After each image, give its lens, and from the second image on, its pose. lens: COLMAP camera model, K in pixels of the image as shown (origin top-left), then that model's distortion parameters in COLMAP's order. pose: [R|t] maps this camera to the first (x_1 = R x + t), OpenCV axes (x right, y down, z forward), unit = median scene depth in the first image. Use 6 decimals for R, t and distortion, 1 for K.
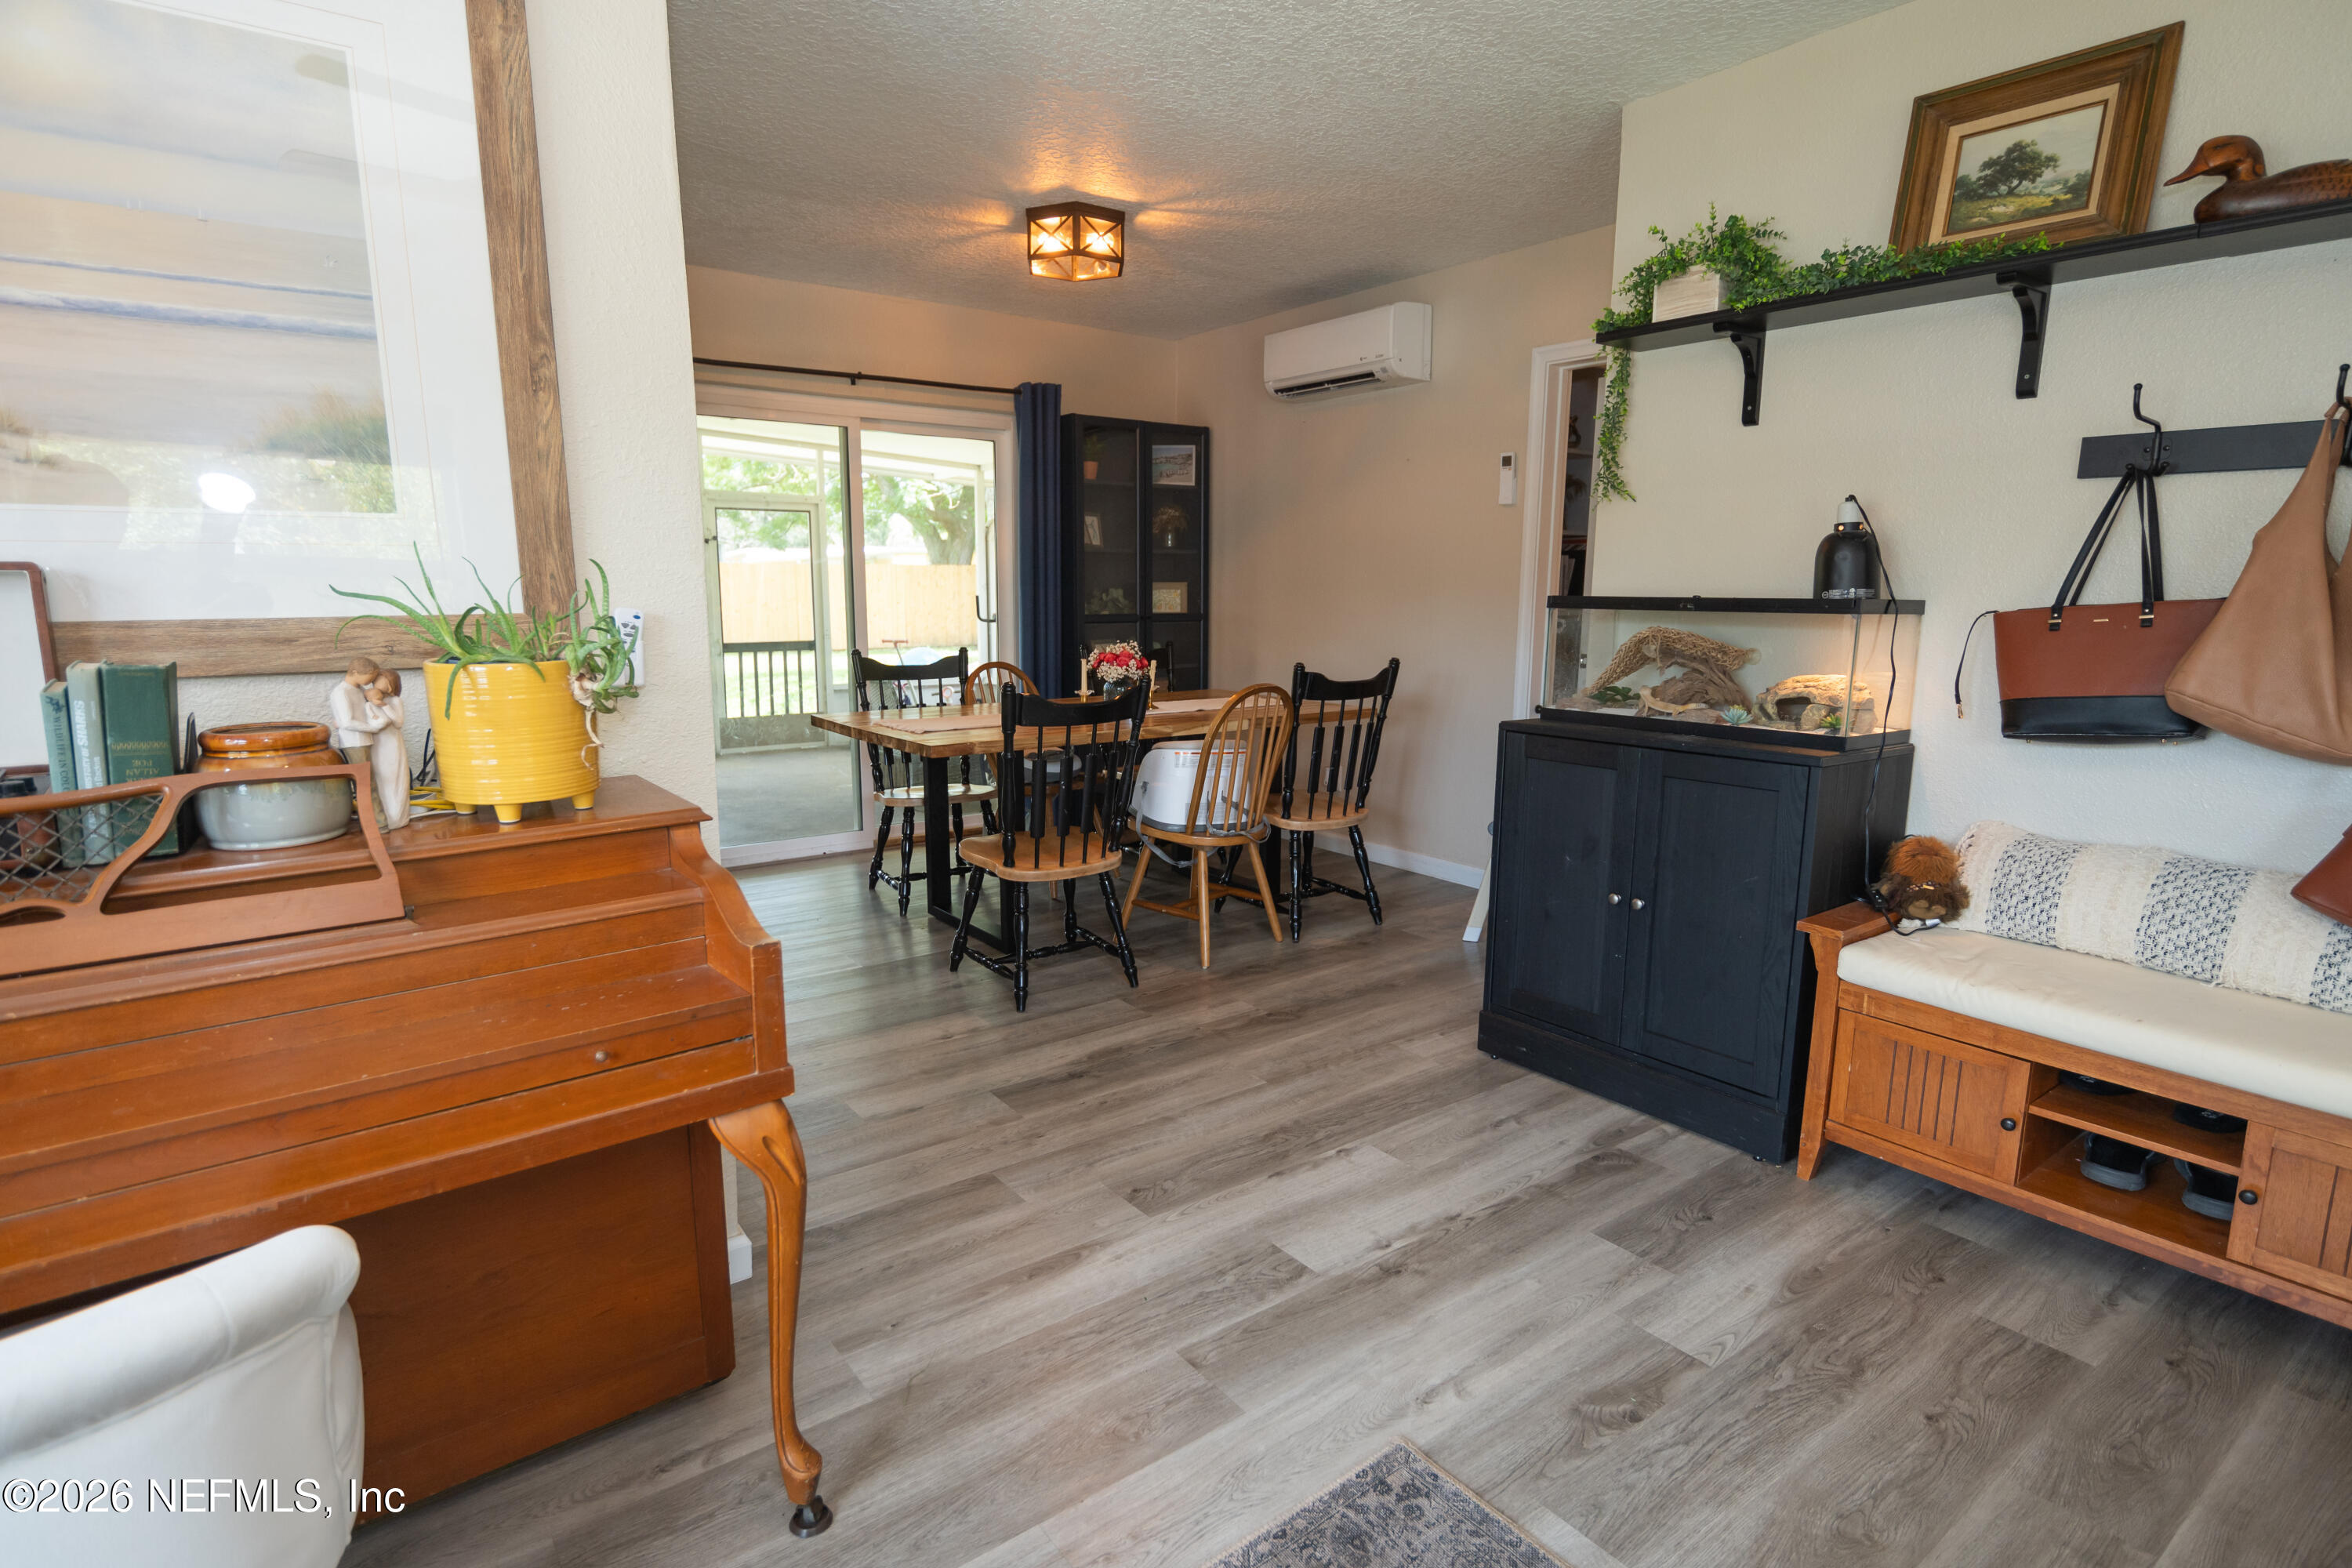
lens RADIAL K [[1197.8, 0, 1162.2], [0, 1197.8, 779.1], [0, 0, 1]] dist [0.003543, -0.000515]
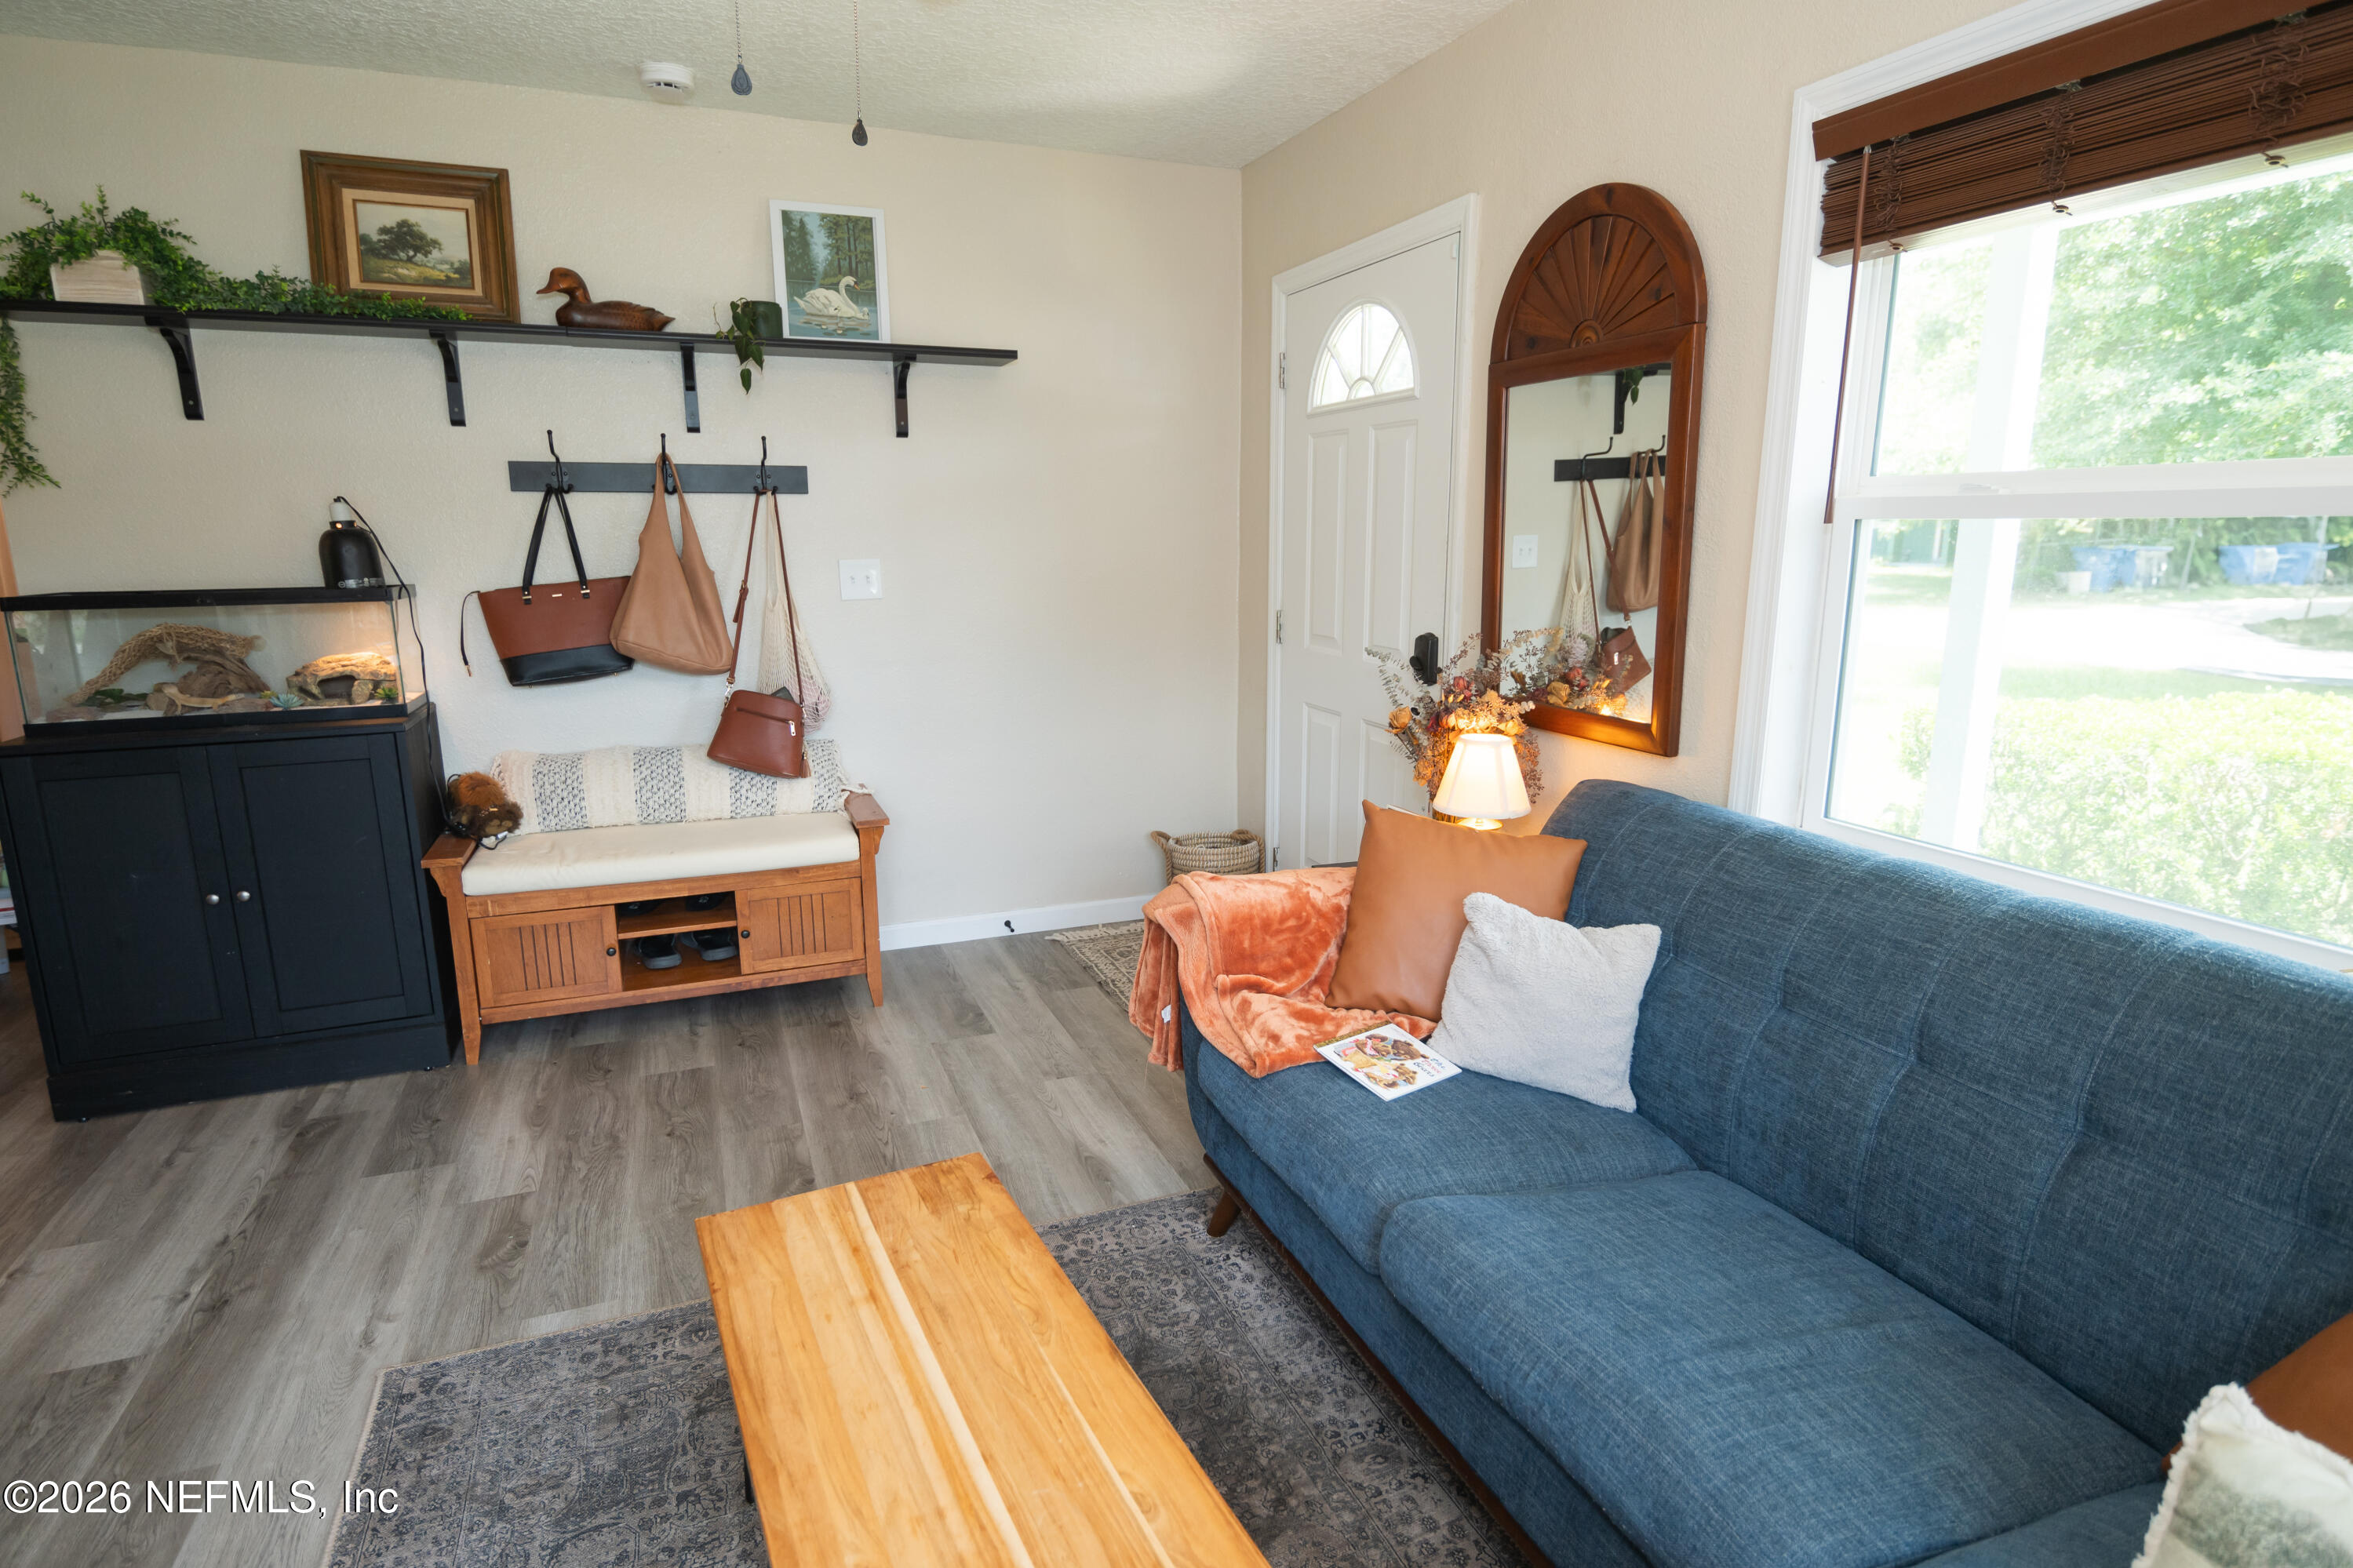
lens RADIAL K [[1198.2, 0, 1181.7], [0, 1198.2, 780.8], [0, 0, 1]] dist [0.003543, -0.000515]
pose [[0.250889, -0.208516, 0.945291, -0.397188], [0.164951, 0.971452, 0.170507, -0.038167], [-0.953859, 0.113149, 0.278121, -0.063268]]
